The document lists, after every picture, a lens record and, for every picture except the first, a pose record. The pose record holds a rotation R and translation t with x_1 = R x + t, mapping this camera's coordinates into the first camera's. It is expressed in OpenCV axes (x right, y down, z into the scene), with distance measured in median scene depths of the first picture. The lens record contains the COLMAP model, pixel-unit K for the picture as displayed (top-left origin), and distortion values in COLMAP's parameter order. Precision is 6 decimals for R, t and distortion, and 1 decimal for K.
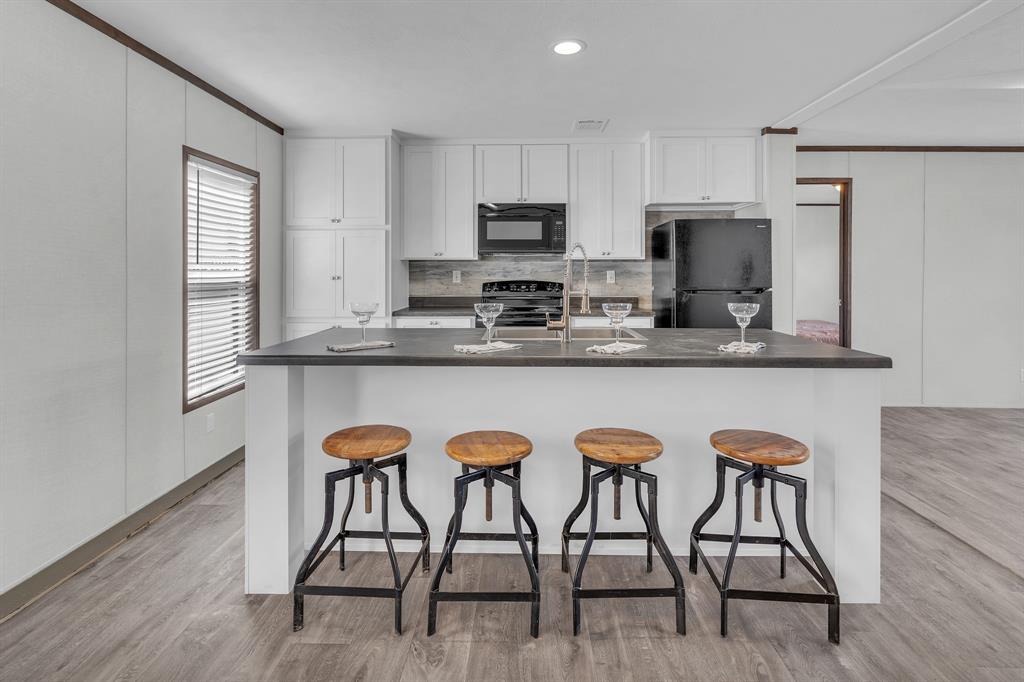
lens RADIAL K [[466.0, 0, 521.7], [0, 466.0, 321.8], [0, 0, 1]] dist [-0.009225, 0.003121]
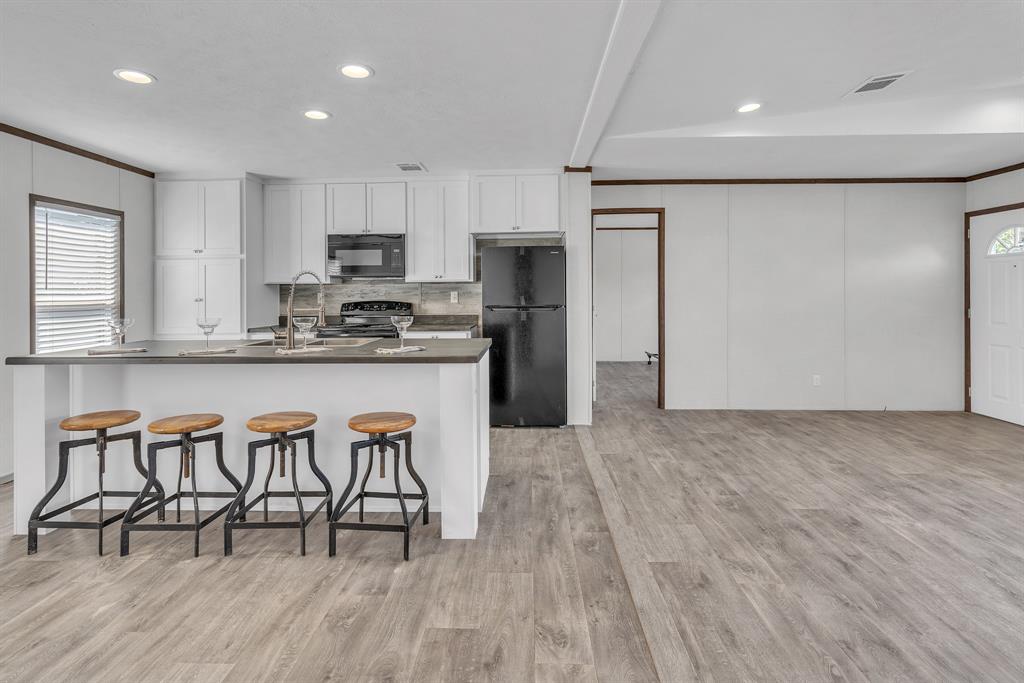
lens RADIAL K [[466.0, 0, 510.3], [0, 466.0, 337.9], [0, 0, 1]] dist [-0.009225, 0.003121]
pose [[0.999913, -0.008660, -0.009979, 0.389849], [0.008538, 0.999890, -0.012163, 0.020351], [0.010083, 0.012077, 0.999876, -0.150428]]
